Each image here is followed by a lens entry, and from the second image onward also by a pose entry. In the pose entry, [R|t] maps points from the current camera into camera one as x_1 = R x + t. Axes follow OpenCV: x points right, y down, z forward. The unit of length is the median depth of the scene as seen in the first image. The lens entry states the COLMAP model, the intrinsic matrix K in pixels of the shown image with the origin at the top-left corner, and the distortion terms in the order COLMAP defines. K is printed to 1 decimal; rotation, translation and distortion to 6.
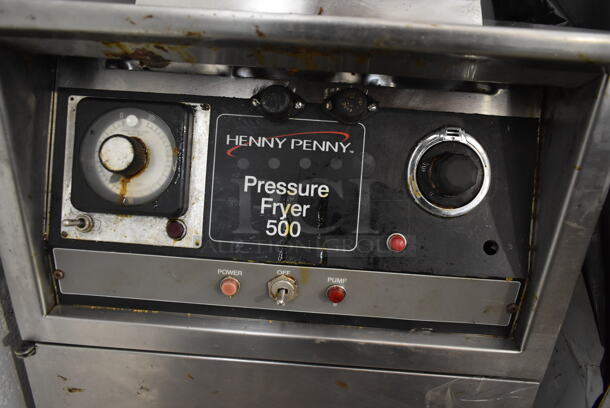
lens RADIAL K [[464.4, 0, 307.1], [0, 464.4, 204.8], [0, 0, 1]] dist [-0.011523, 0.005651]
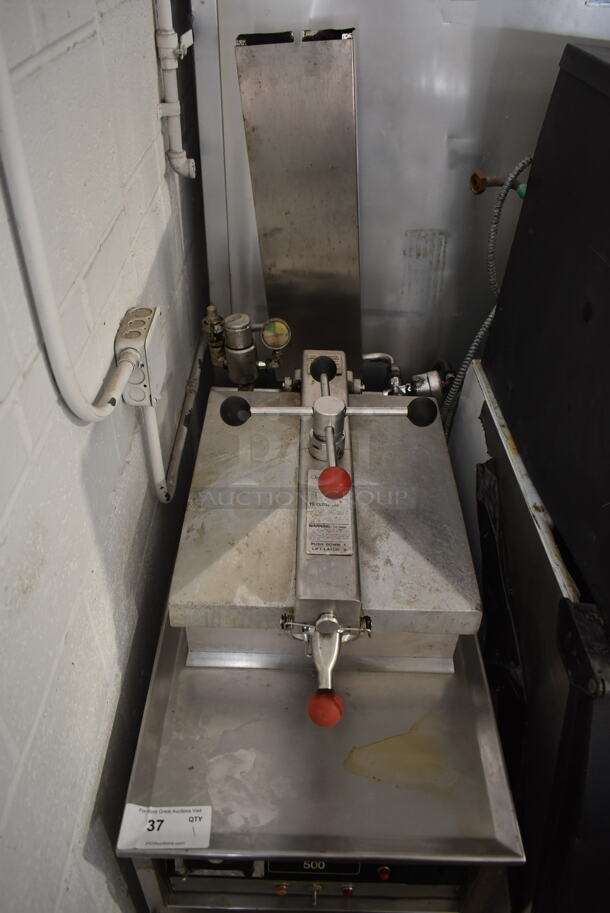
lens RADIAL K [[695.1, 0, 308.3], [0, 695.1, 458.8], [0, 0, 1]] dist [-0.011523, 0.005651]
pose [[0.999123, -0.041143, 0.007835, -0.031963], [0.037222, 0.958029, 0.284244, -1.994128], [-0.019201, -0.283702, 0.958720, -0.913192]]
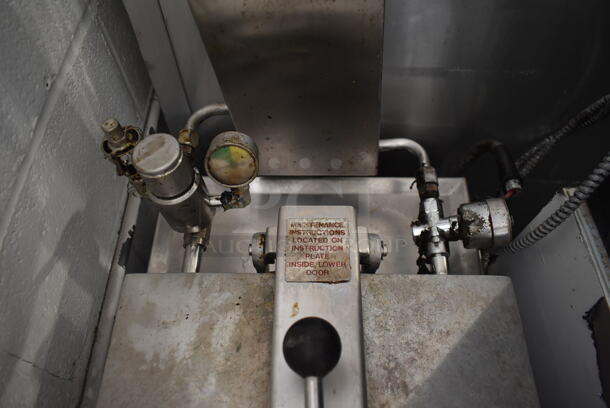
lens RADIAL K [[464.4, 0, 305.5], [0, 464.4, 203.4], [0, 0, 1]] dist [-0.011523, 0.005651]
pose [[0.997763, -0.054154, -0.039205, 0.102092], [0.066852, 0.814154, 0.576787, -2.250045], [0.000684, -0.578118, 0.815953, 1.329820]]
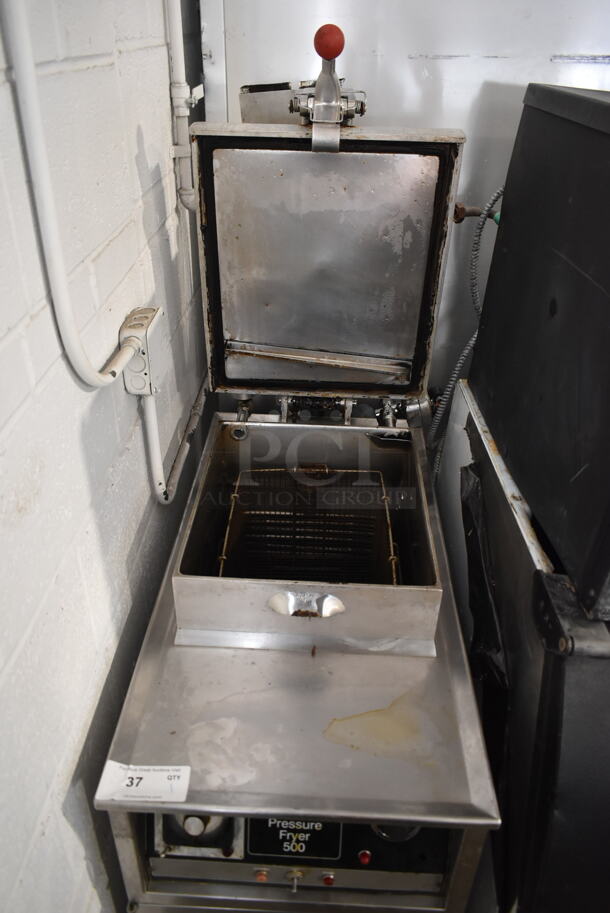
lens RADIAL K [[695.1, 0, 305.8], [0, 695.1, 458.8], [0, 0, 1]] dist [-0.011523, 0.005651]
pose [[0.999379, -0.030444, -0.017724, 0.072363], [0.032827, 0.987376, 0.154955, -1.643521], [0.012783, -0.155441, 0.987763, -1.154888]]
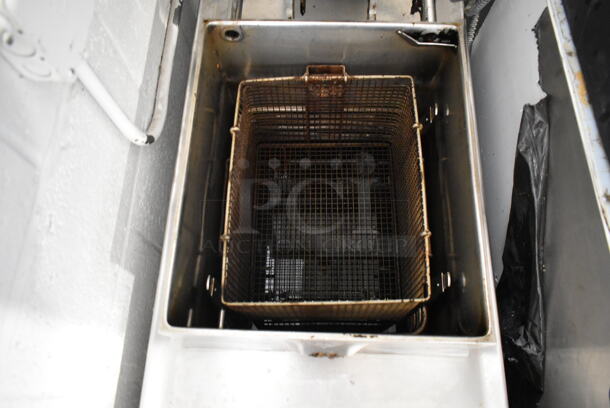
lens RADIAL K [[464.4, 0, 307.9], [0, 464.4, 202.0], [0, 0, 1]] dist [-0.011523, 0.005651]
pose [[0.997501, -0.033731, -0.062074, 0.062786], [0.067812, 0.703544, 0.707409, -2.028494], [0.019810, -0.709851, 0.704073, 0.554736]]
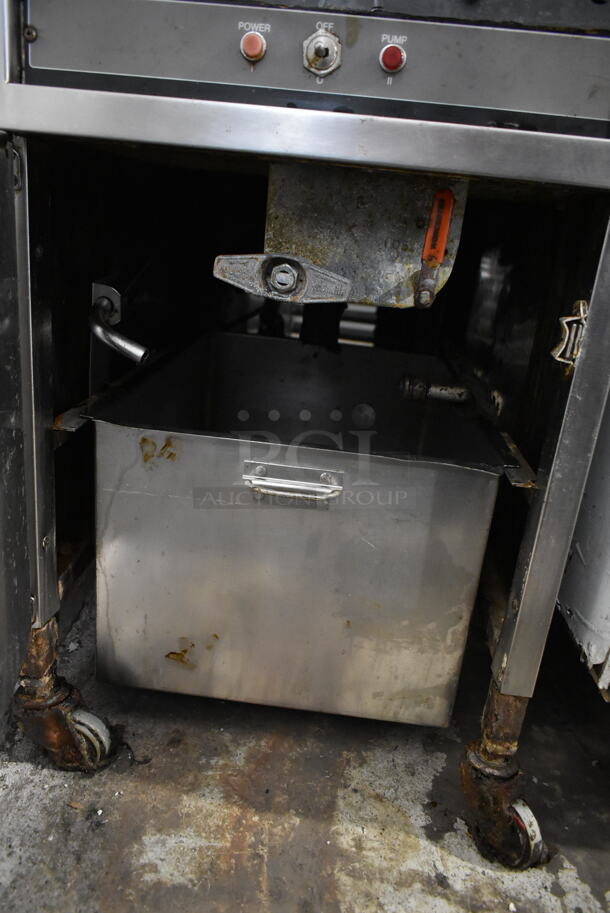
lens RADIAL K [[695.1, 0, 304.3], [0, 695.1, 451.7], [0, 0, 1]] dist [-0.011523, 0.005651]
pose [[0.998084, 0.053774, -0.030611, -0.011790], [-0.056197, 0.994818, -0.084735, 0.953742], [0.025896, 0.086293, 0.995933, -0.074126]]
